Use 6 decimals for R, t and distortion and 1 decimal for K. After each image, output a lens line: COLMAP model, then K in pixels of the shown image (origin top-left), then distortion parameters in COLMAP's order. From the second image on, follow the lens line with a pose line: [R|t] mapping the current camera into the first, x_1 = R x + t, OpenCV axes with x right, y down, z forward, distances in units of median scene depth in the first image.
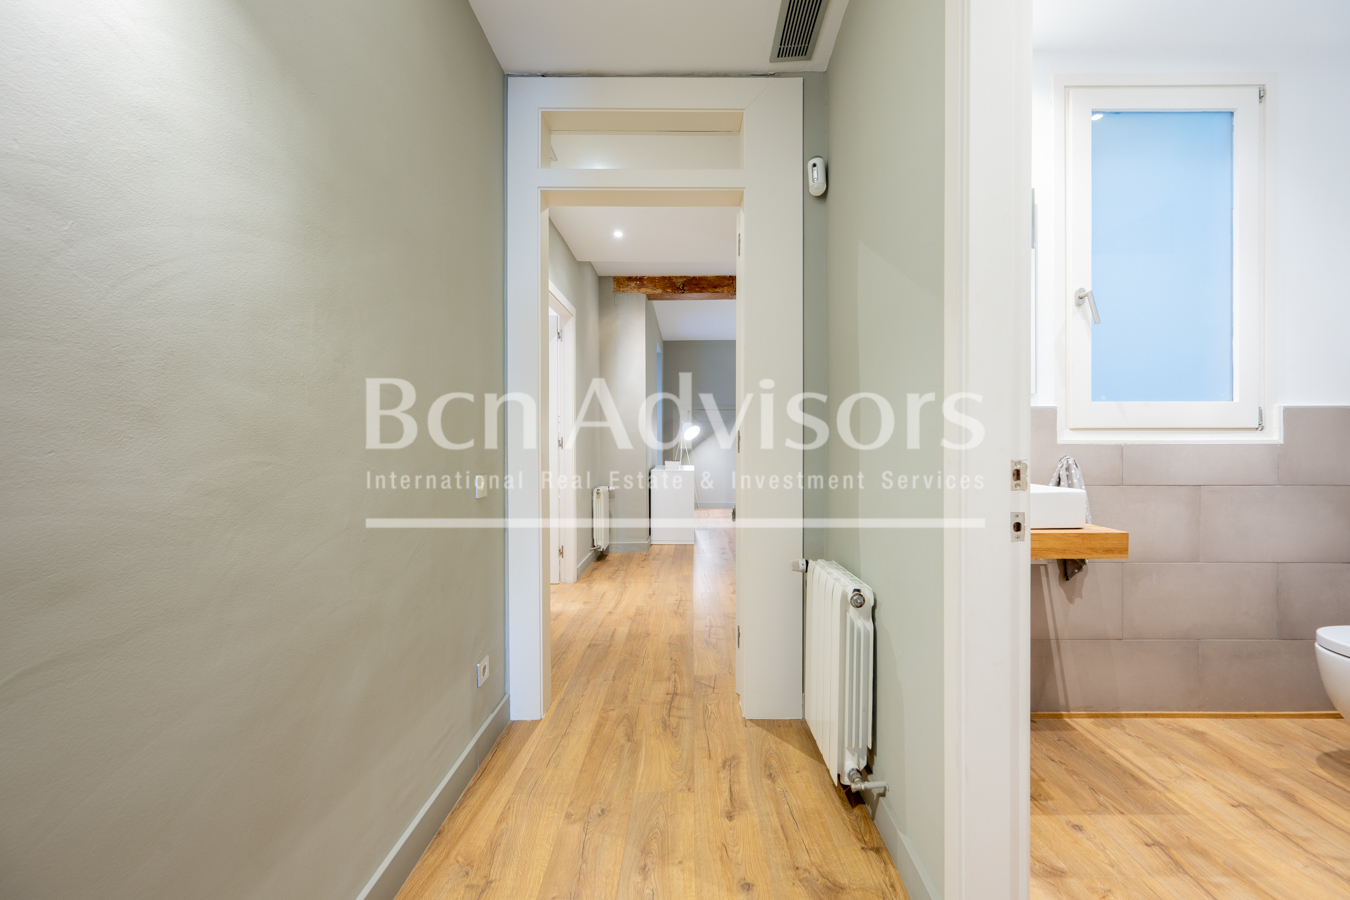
lens RADIAL K [[530.8, 0, 675.1], [0, 530.8, 445.2], [0, 0, 1]] dist [-0.009183, 0.003049]
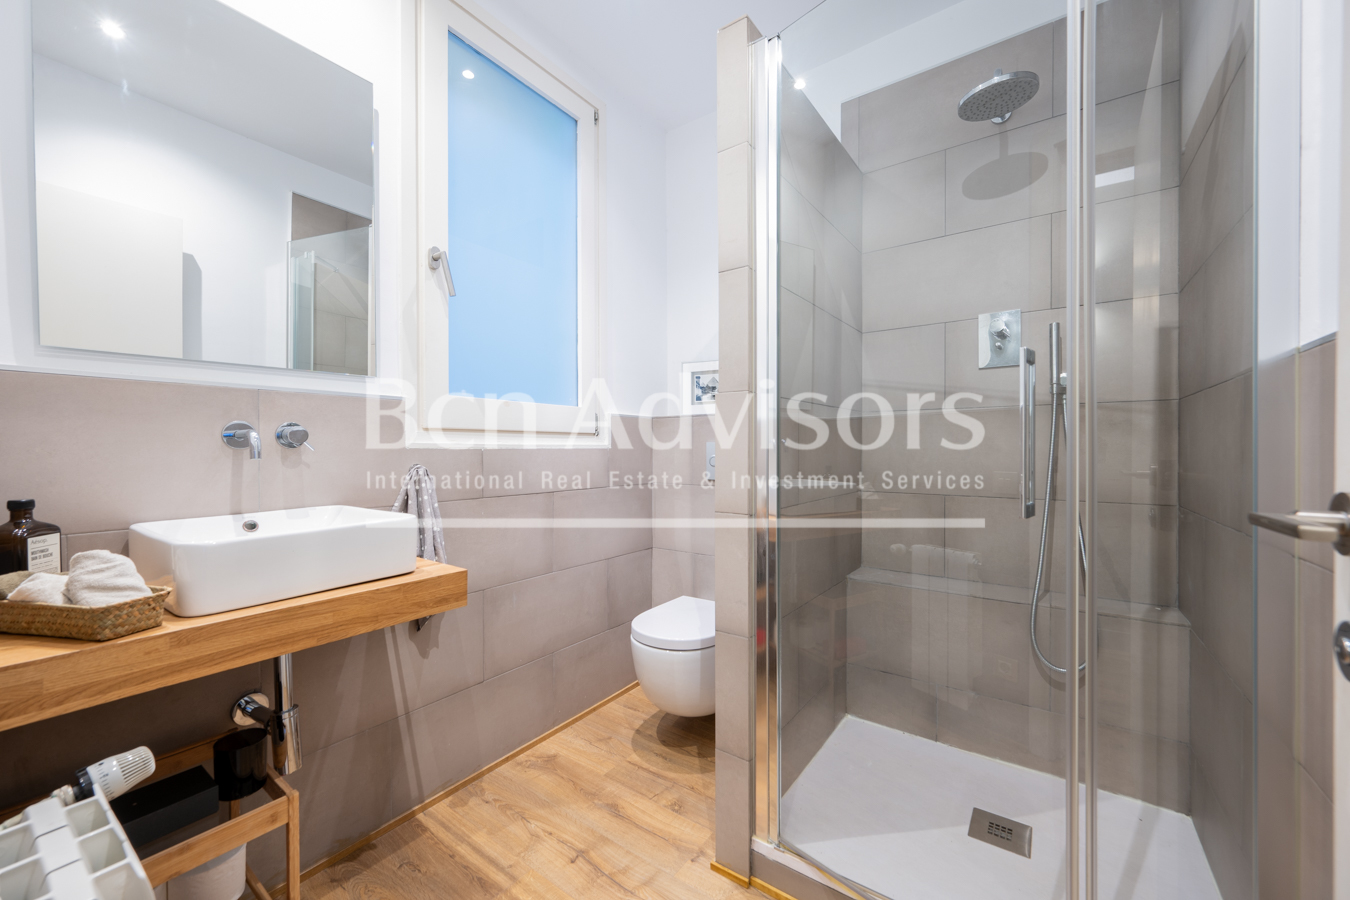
lens RADIAL K [[535.1, 0, 679.3], [0, 535.1, 449.1], [0, 0, 1]] dist [-0.000404, 0.000103]
pose [[0.559169, -0.000530, 0.829053, 0.326733], [0.003503, 0.999992, -0.001723, 0.000989], [-0.829046, 0.003868, 0.559167, 0.273603]]
